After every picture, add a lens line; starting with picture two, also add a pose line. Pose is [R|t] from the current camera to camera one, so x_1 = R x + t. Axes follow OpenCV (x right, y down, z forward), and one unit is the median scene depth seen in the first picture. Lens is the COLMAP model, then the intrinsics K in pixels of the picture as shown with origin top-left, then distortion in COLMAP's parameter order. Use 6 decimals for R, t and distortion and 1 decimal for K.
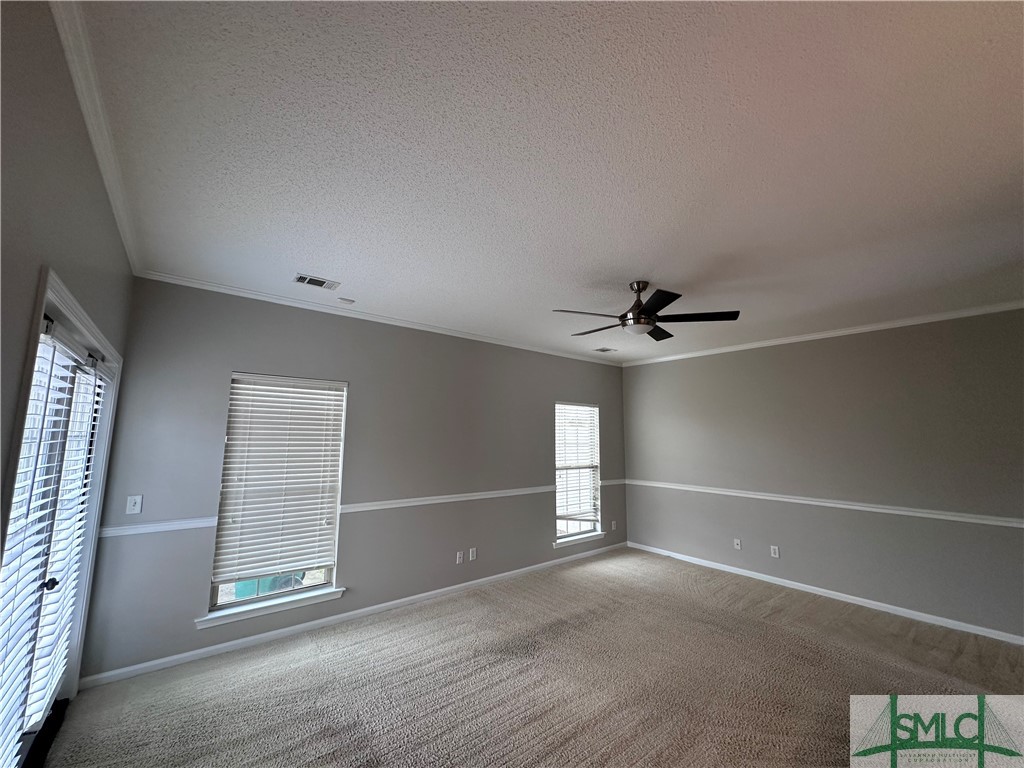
lens RADIAL K [[405.7, 0, 509.0], [0, 405.7, 380.6], [0, 0, 1]] dist [0.001538, -0.001045]
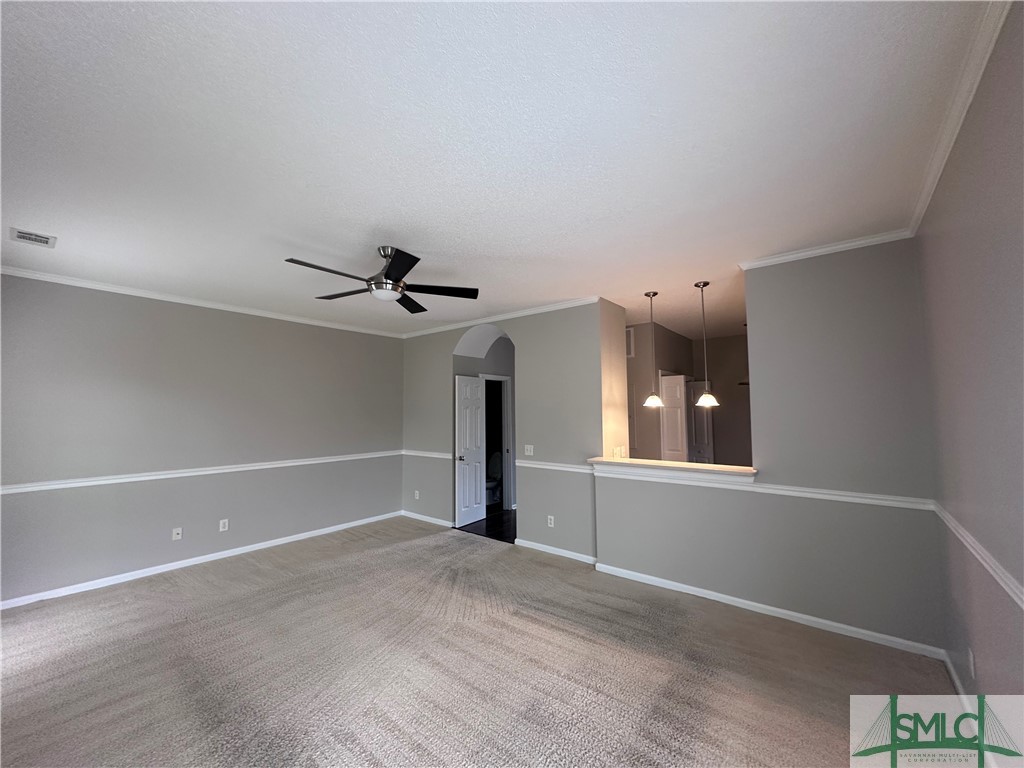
lens RADIAL K [[405.7, 0, 512.0], [0, 405.7, 383.8], [0, 0, 1]] dist [0.001538, -0.001045]
pose [[-0.201897, 0.052763, 0.977984, -0.514809], [-0.131084, 0.988108, -0.080370, 0.087389], [-0.970595, -0.144425, -0.192580, 0.653521]]
